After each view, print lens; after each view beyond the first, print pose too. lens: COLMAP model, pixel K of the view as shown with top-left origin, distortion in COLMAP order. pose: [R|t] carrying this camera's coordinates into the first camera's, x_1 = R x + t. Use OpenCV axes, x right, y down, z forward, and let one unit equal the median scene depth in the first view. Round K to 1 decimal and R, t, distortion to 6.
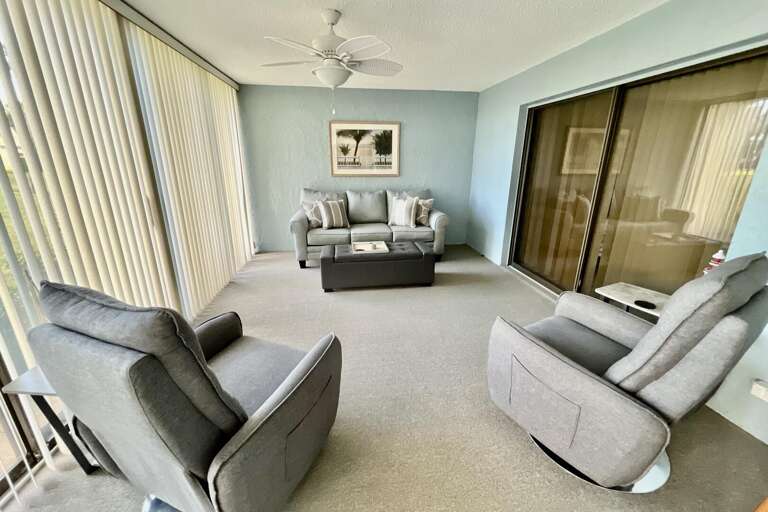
lens RADIAL K [[310.4, 0, 382.3], [0, 310.4, 255.0], [0, 0, 1]] dist [-0.000436, -0.000100]
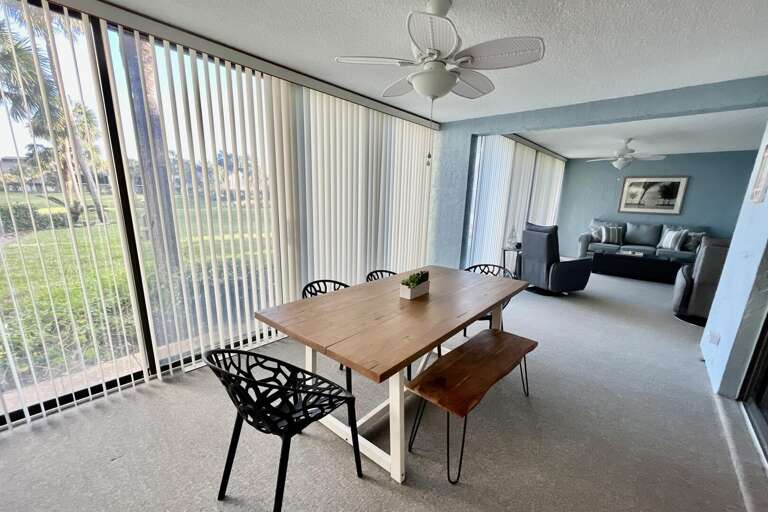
lens RADIAL K [[310.4, 0, 378.8], [0, 310.4, 272.1], [0, 0, 1]] dist [-0.000436, -0.000100]
pose [[0.654406, 0.193505, -0.730964, 0.243739], [-0.247027, 0.968369, 0.035197, 0.270809], [0.714654, 0.157534, 0.681508, -0.840907]]
